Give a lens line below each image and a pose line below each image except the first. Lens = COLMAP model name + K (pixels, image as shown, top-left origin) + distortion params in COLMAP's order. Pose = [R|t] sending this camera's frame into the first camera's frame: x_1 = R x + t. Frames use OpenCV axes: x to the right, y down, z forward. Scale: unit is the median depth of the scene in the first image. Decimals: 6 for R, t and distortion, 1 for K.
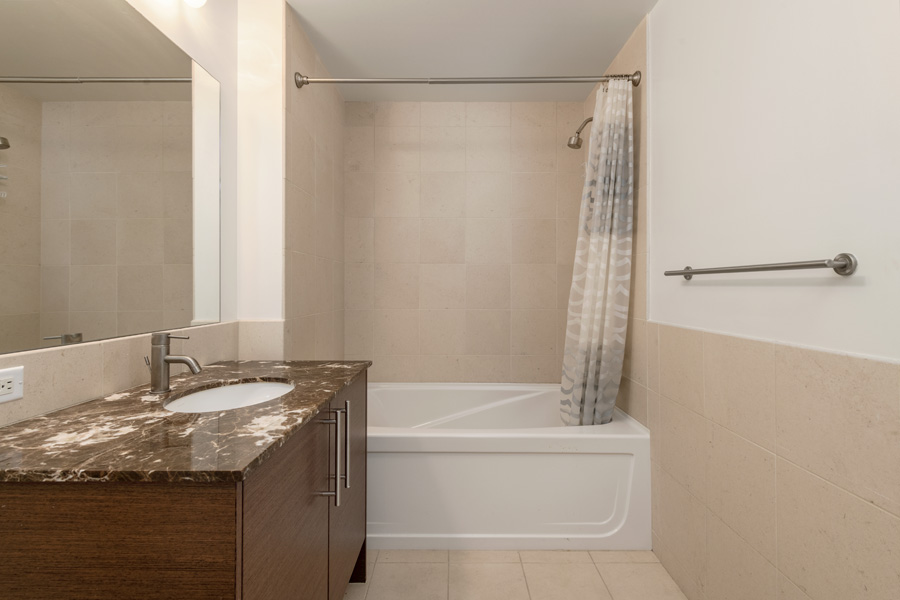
lens RADIAL K [[403.4, 0, 450.6], [0, 403.4, 284.5], [0, 0, 1]] dist [-0.000887, -0.000691]
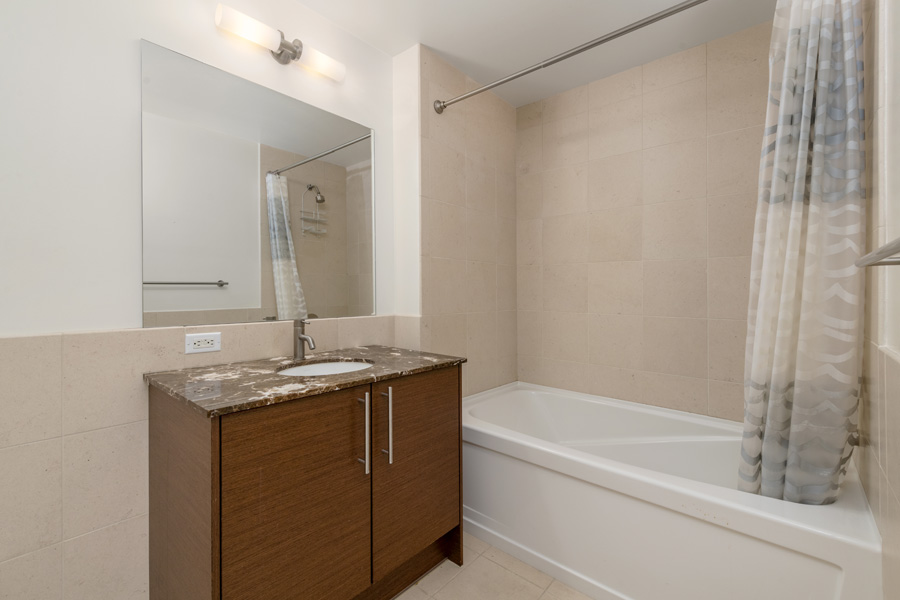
lens RADIAL K [[397.4, 0, 450.0], [0, 397.4, 290.6], [0, 0, 1]] dist [0.000417, -0.000662]
pose [[0.751127, 0.003635, -0.660148, 0.384726], [0.001577, 0.999972, 0.007302, 0.004906], [0.660156, -0.006526, 0.751100, 0.170512]]
